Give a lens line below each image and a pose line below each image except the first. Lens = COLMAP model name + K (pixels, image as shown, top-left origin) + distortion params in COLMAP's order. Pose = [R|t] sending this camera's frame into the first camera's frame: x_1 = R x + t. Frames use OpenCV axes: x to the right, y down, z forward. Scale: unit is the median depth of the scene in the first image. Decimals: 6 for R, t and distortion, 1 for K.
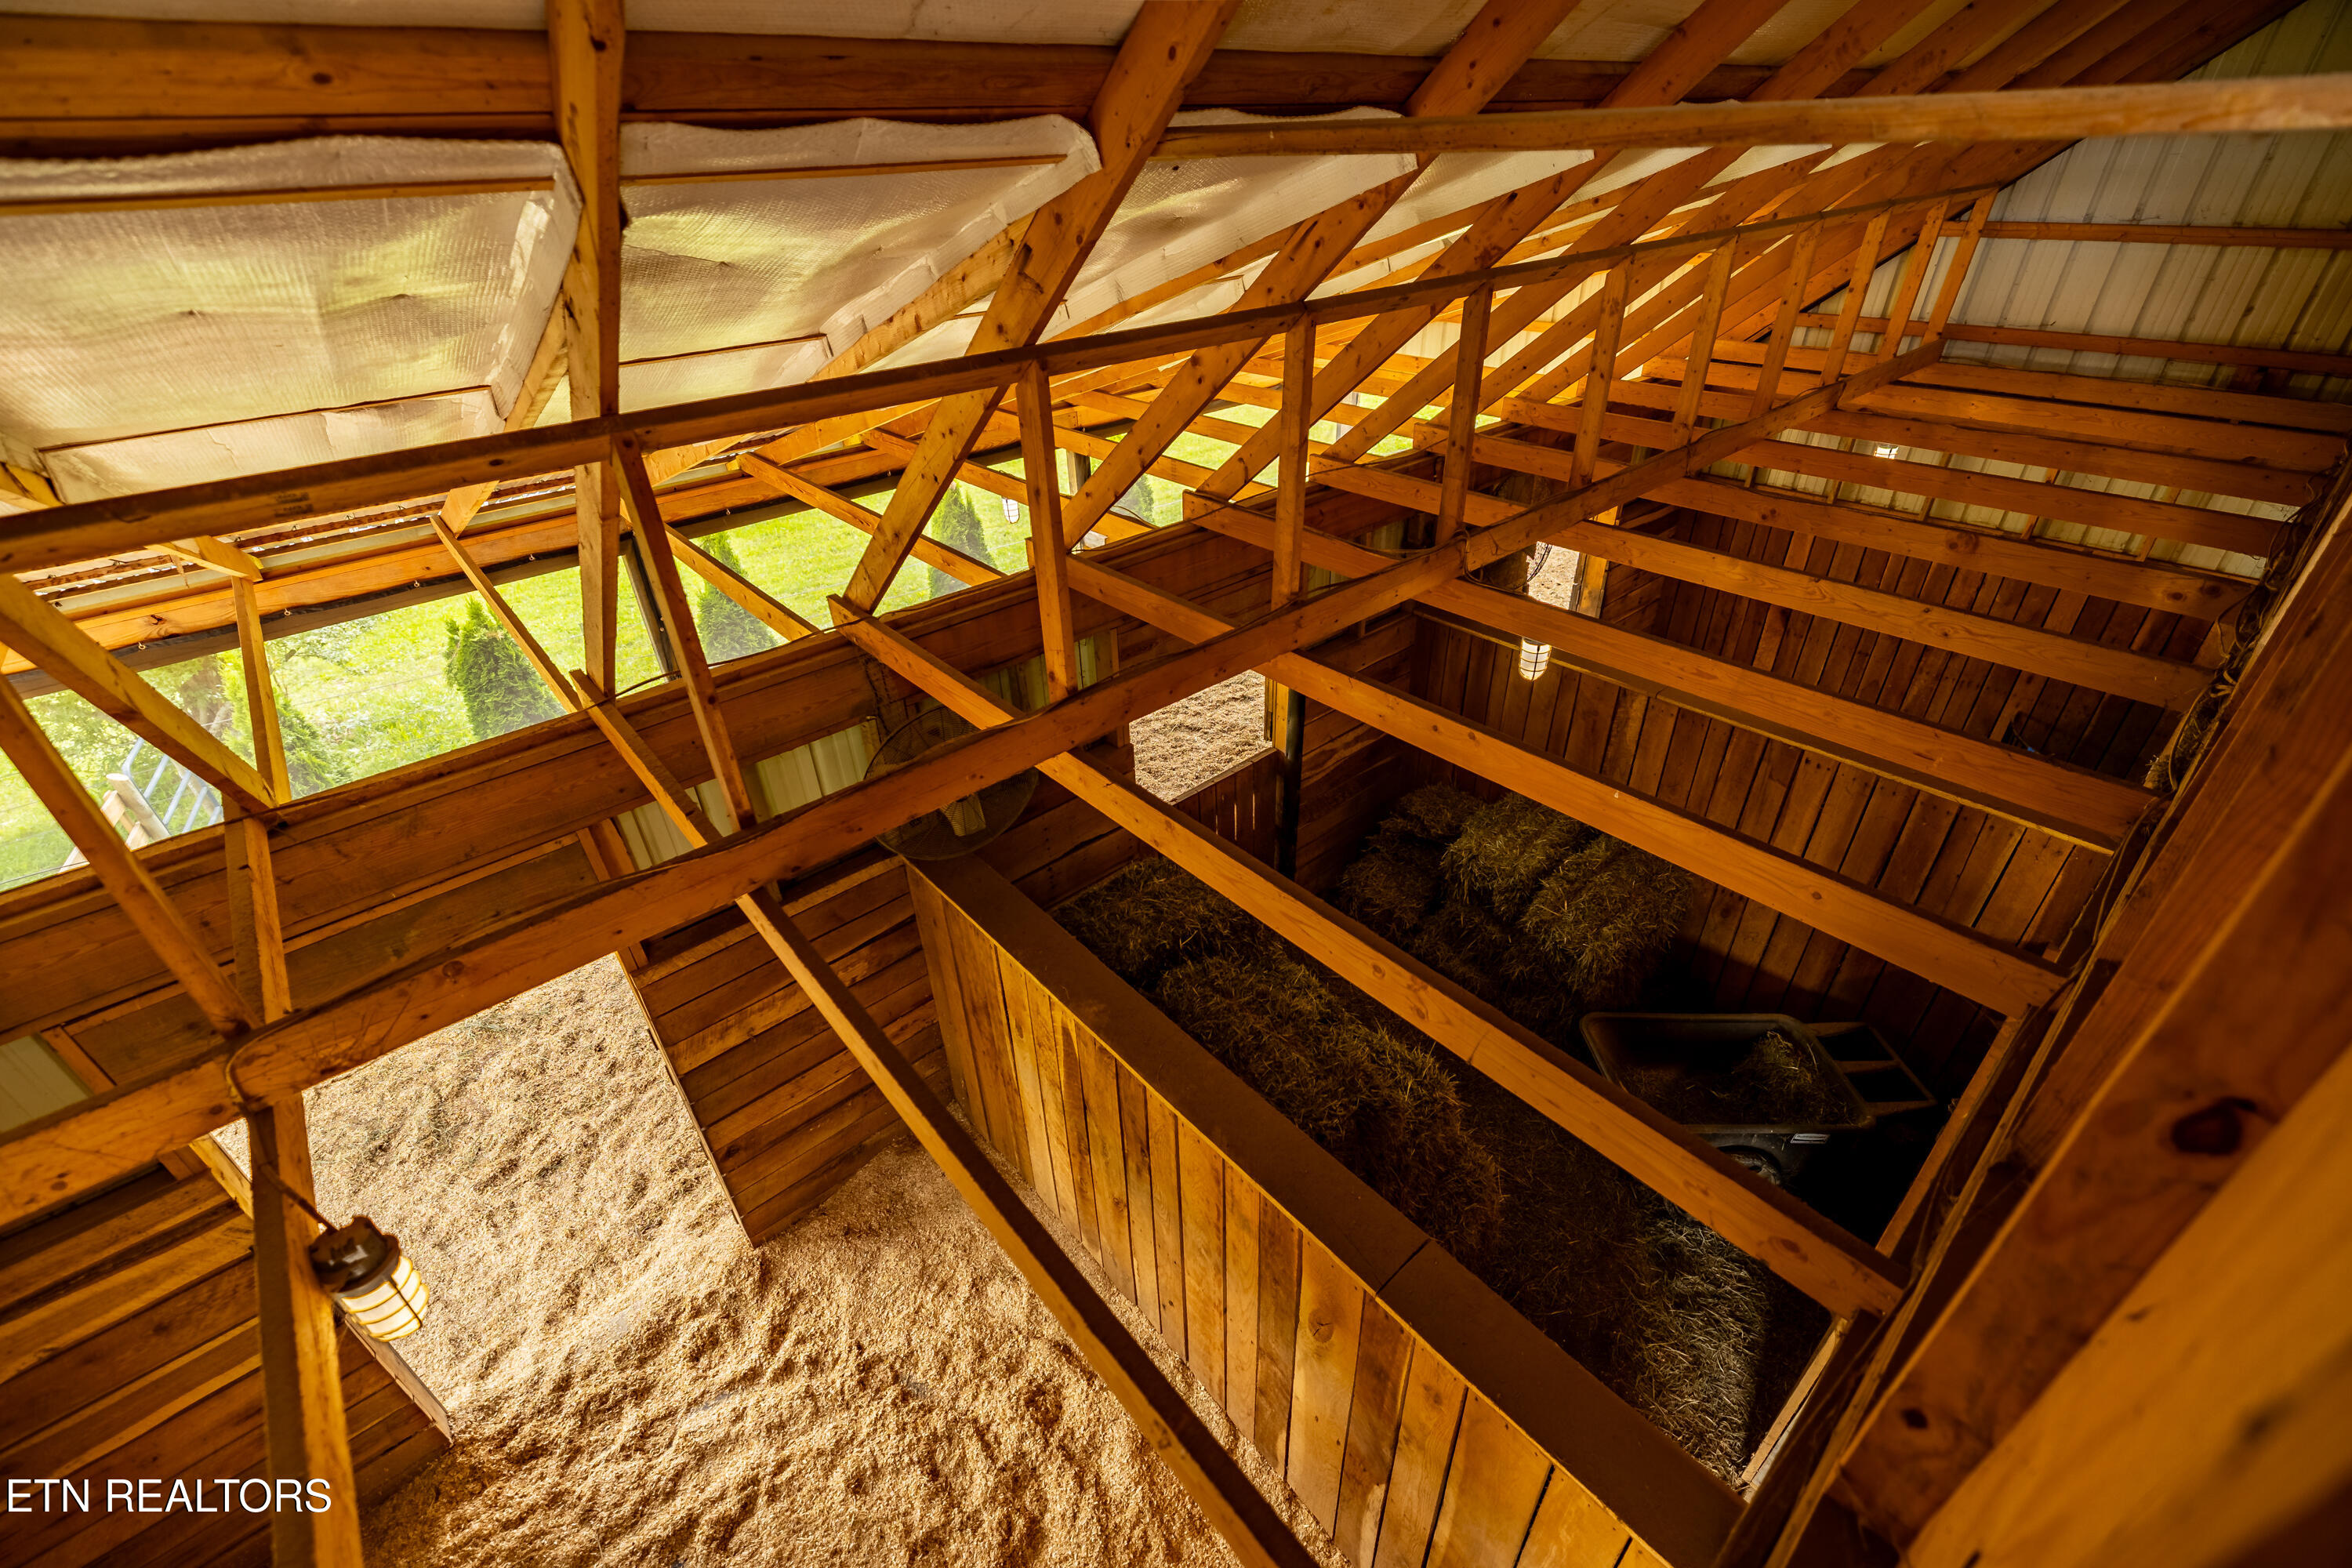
lens RADIAL K [[987.4, 0, 1176.0], [0, 987.4, 784.0], [0, 0, 1]] dist [-0.000865, -0.000173]
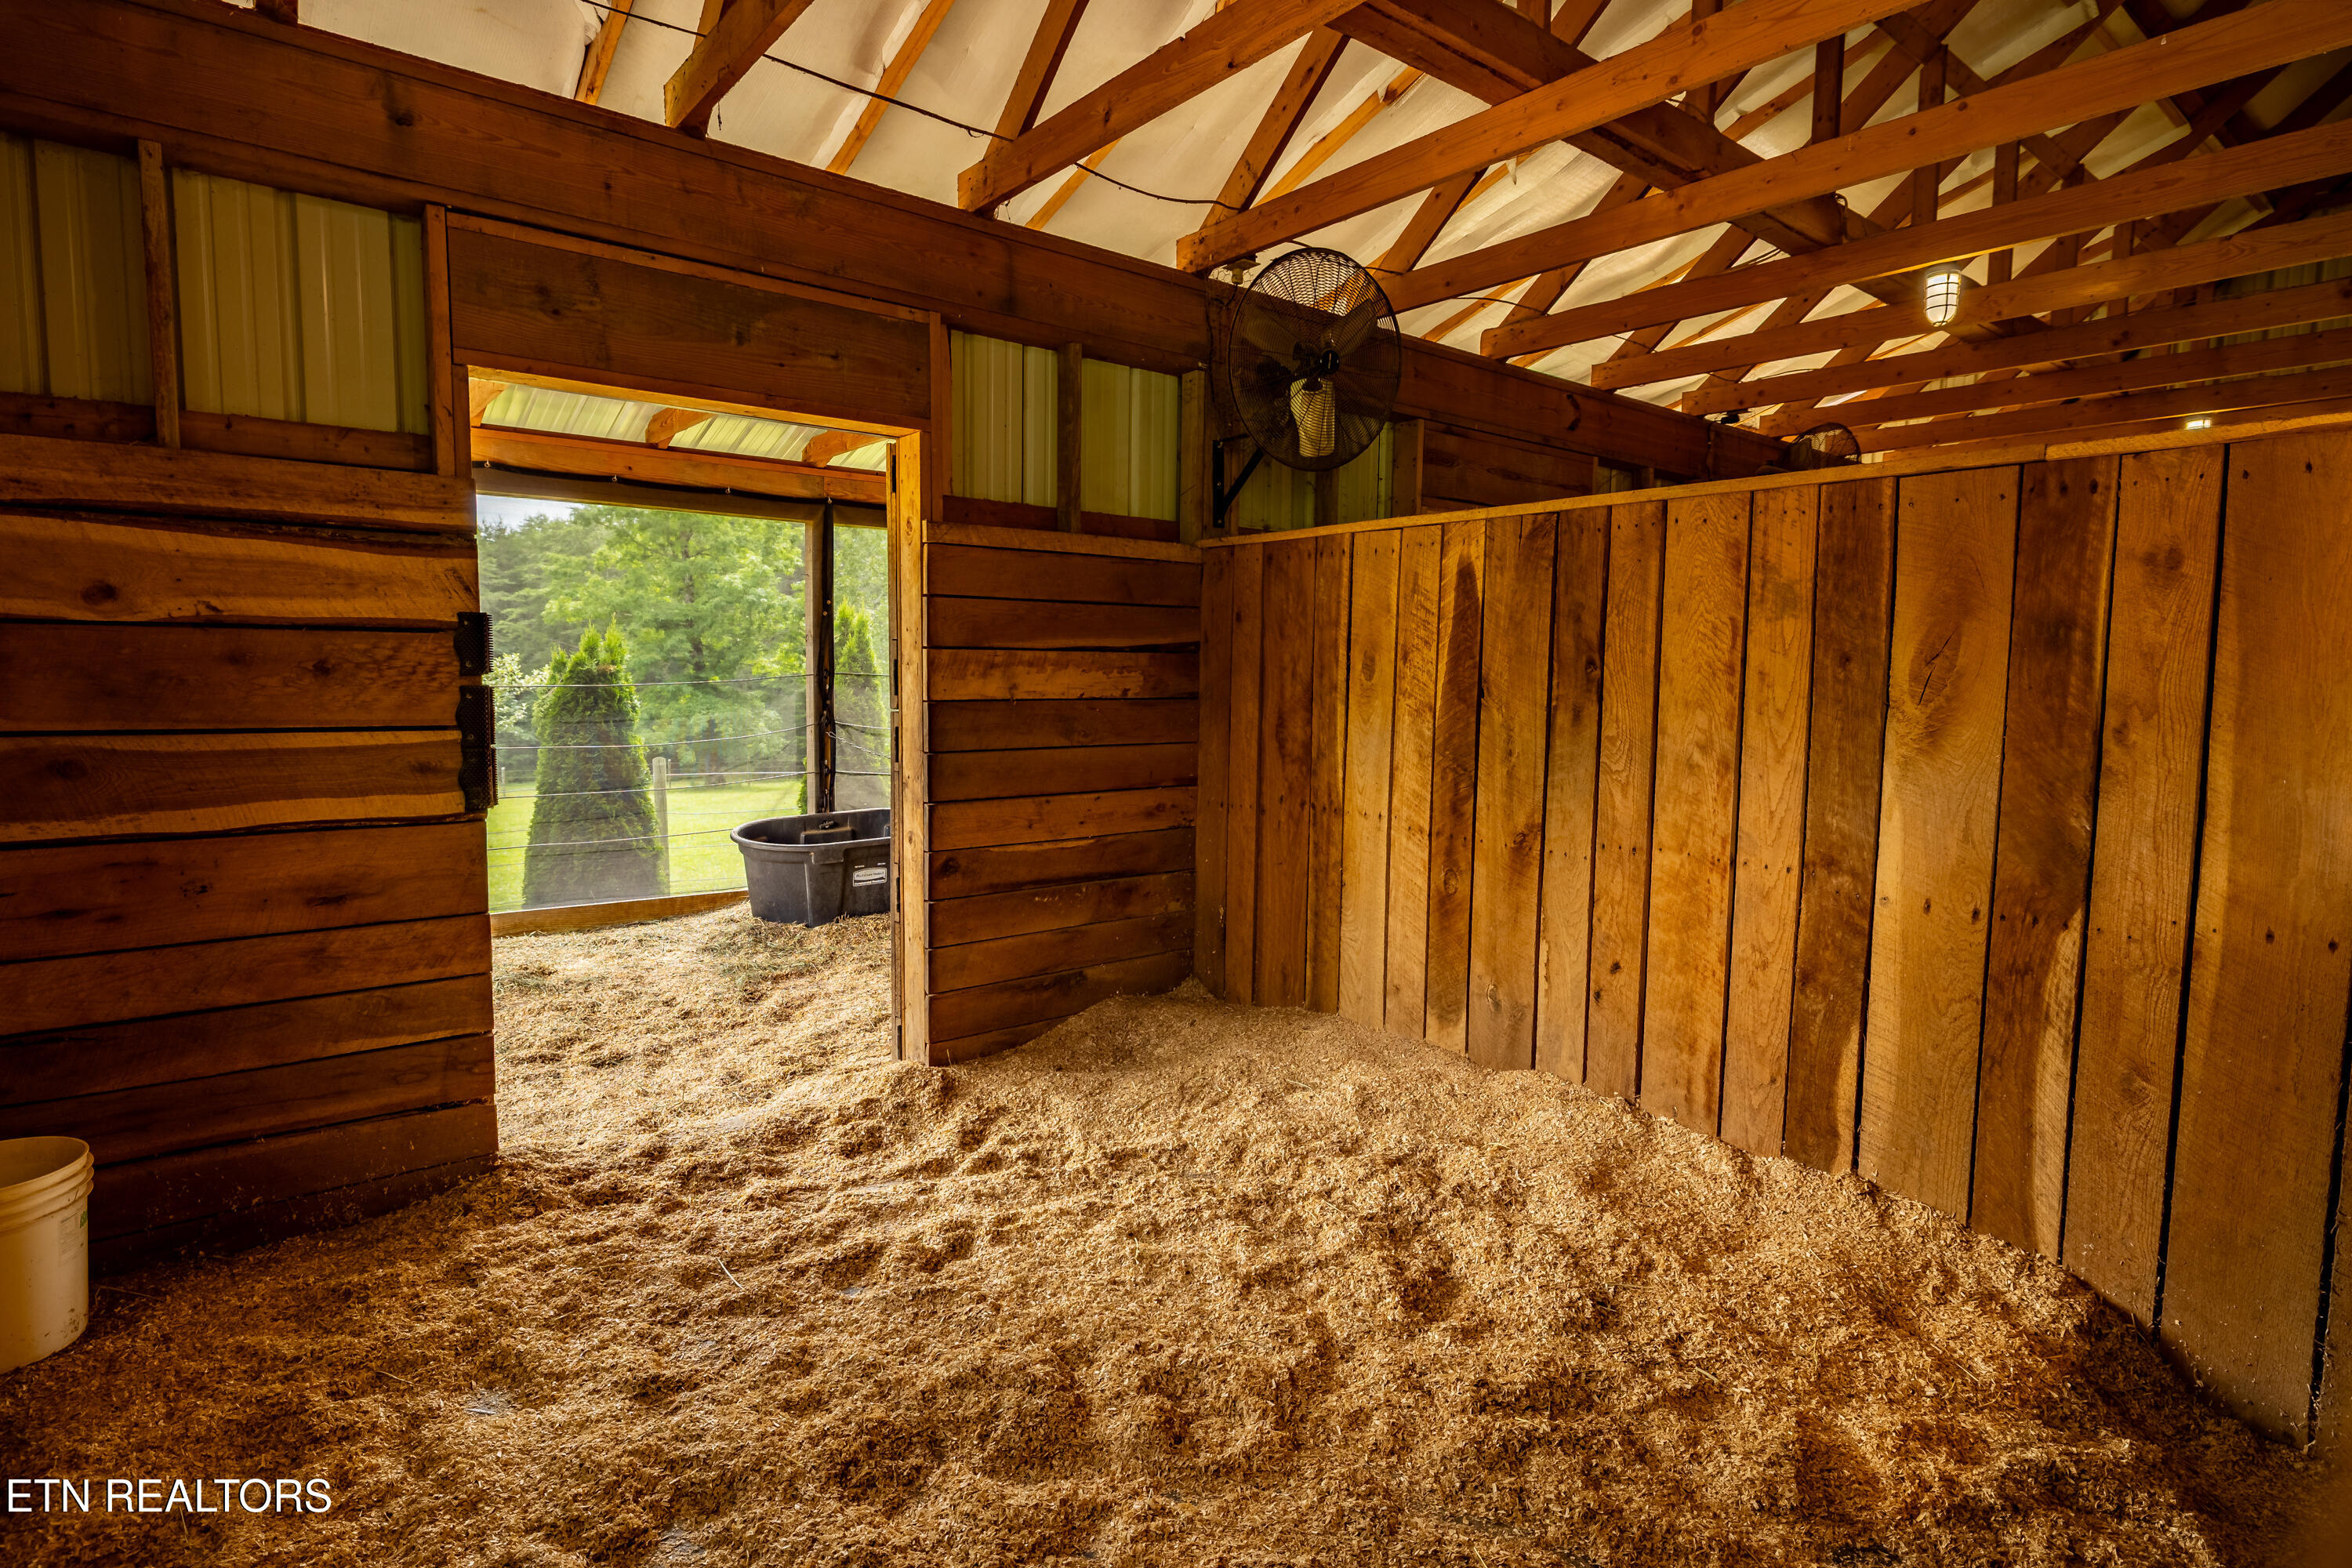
lens RADIAL K [[1214.6, 0, 1176.0], [0, 1214.6, 784.0], [0, 0, 1]] dist [-0.002492, -0.001026]
pose [[0.998343, 0.046674, -0.033665, -0.273117], [-0.056964, 0.884614, -0.462831, 0.782400], [0.008178, 0.463982, 0.885807, 0.183704]]
